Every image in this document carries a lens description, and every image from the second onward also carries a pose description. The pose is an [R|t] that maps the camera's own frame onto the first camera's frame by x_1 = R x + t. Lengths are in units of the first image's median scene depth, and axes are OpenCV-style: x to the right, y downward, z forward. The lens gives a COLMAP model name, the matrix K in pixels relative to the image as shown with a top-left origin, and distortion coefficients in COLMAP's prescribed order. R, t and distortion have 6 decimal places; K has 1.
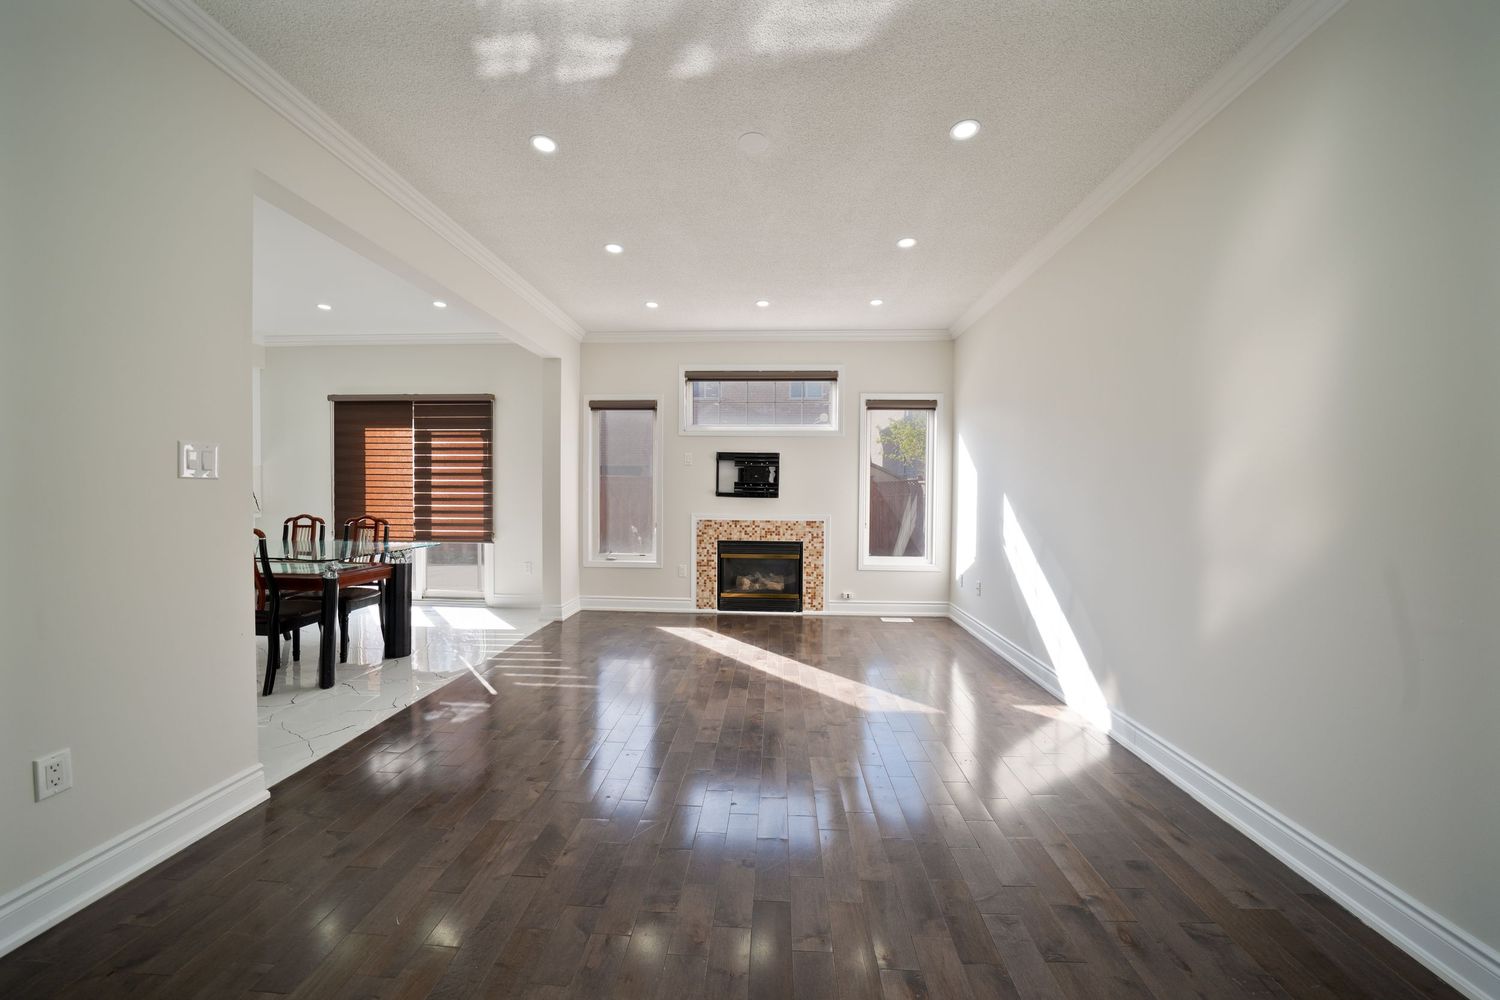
lens RADIAL K [[521.2, 0, 750.9], [0, 521.2, 497.3], [0, 0, 1]] dist [-0.018479, 0.000105]
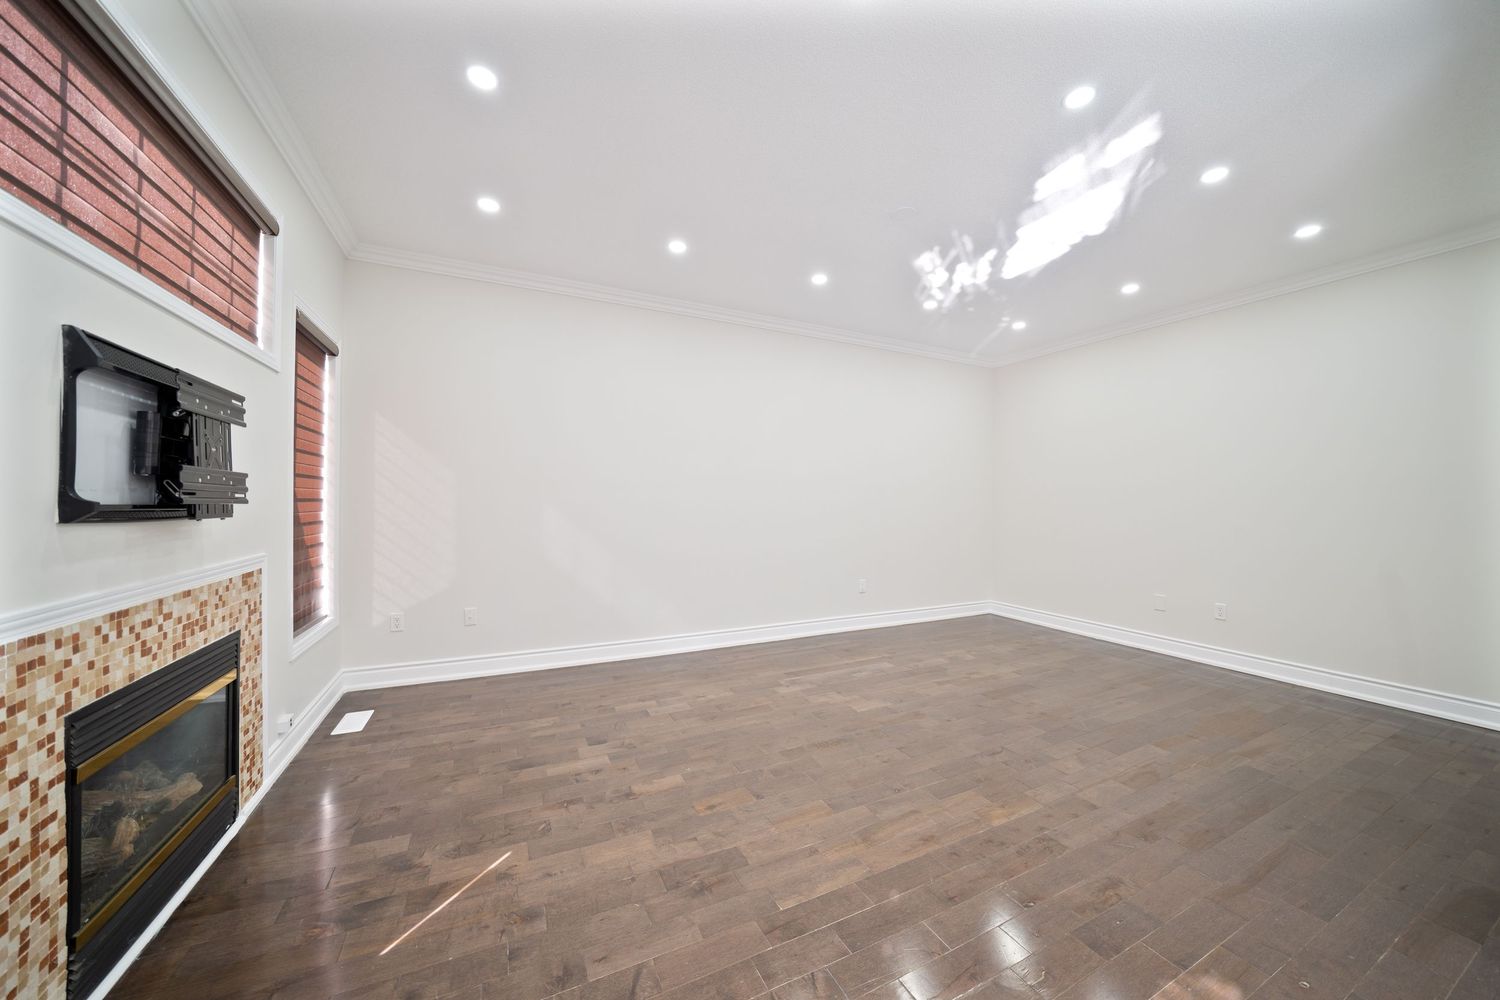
lens RADIAL K [[521.2, 0, 755.0], [0, 521.2, 496.1], [0, 0, 1]] dist [-0.018479, 0.000105]
pose [[-0.475023, -0.007928, 0.879938, -0.398441], [0.004166, 0.999928, 0.011258, -0.014302], [-0.879964, 0.009014, -0.474956, 0.841478]]
